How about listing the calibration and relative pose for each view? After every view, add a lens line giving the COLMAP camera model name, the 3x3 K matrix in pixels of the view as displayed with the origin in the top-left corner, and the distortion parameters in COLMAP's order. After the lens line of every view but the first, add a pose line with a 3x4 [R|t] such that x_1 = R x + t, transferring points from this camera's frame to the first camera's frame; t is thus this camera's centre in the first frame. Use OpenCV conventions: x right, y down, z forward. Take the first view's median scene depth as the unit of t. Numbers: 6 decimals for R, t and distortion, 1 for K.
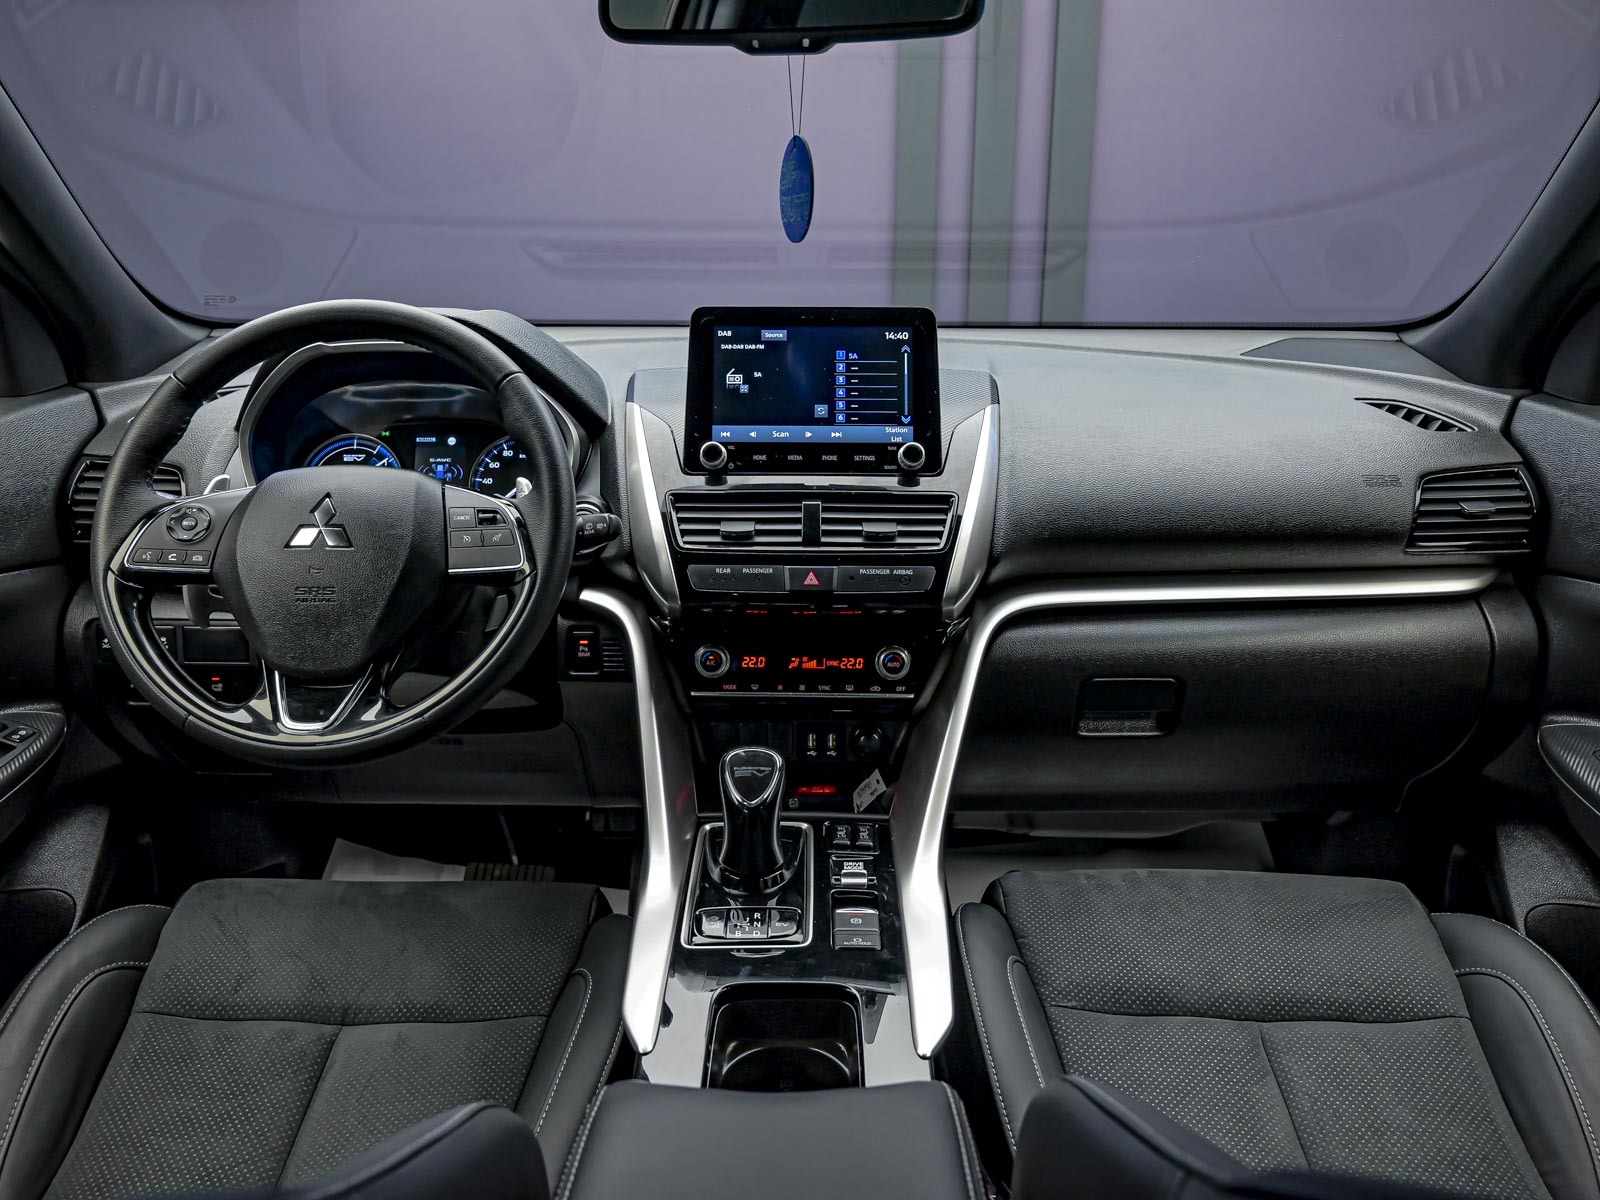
lens RADIAL K [[1268.2, 0, 802.7], [0, 1268.2, 594.0], [0, 0, 1]] dist [-0.017907, 0.000127]
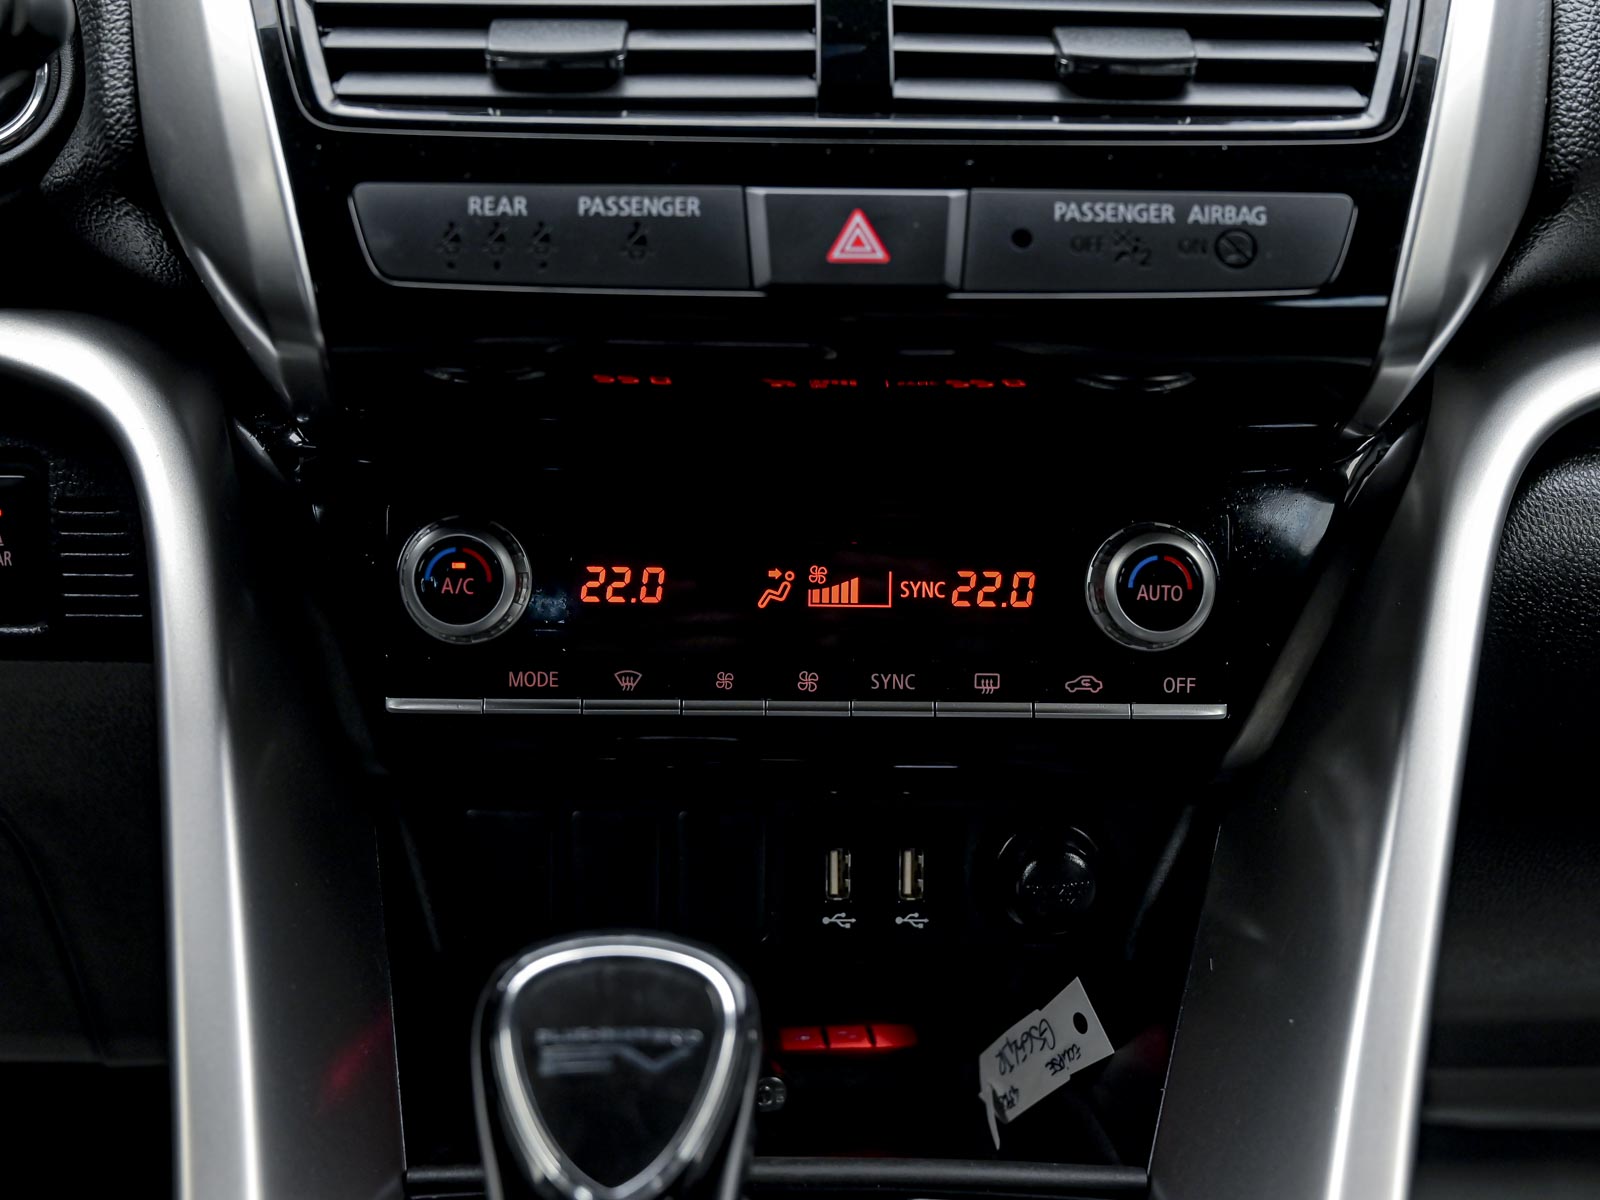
lens RADIAL K [[2429.4, 0, 802.0], [0, 2429.4, 605.9], [0, 0, 1]] dist [-0.044343, 0.000000]
pose [[0.999503, -0.000034, 0.031532, -0.018263], [-0.001359, 0.999025, 0.044135, 0.037229], [-0.031503, -0.044156, 0.998528, 0.515300]]
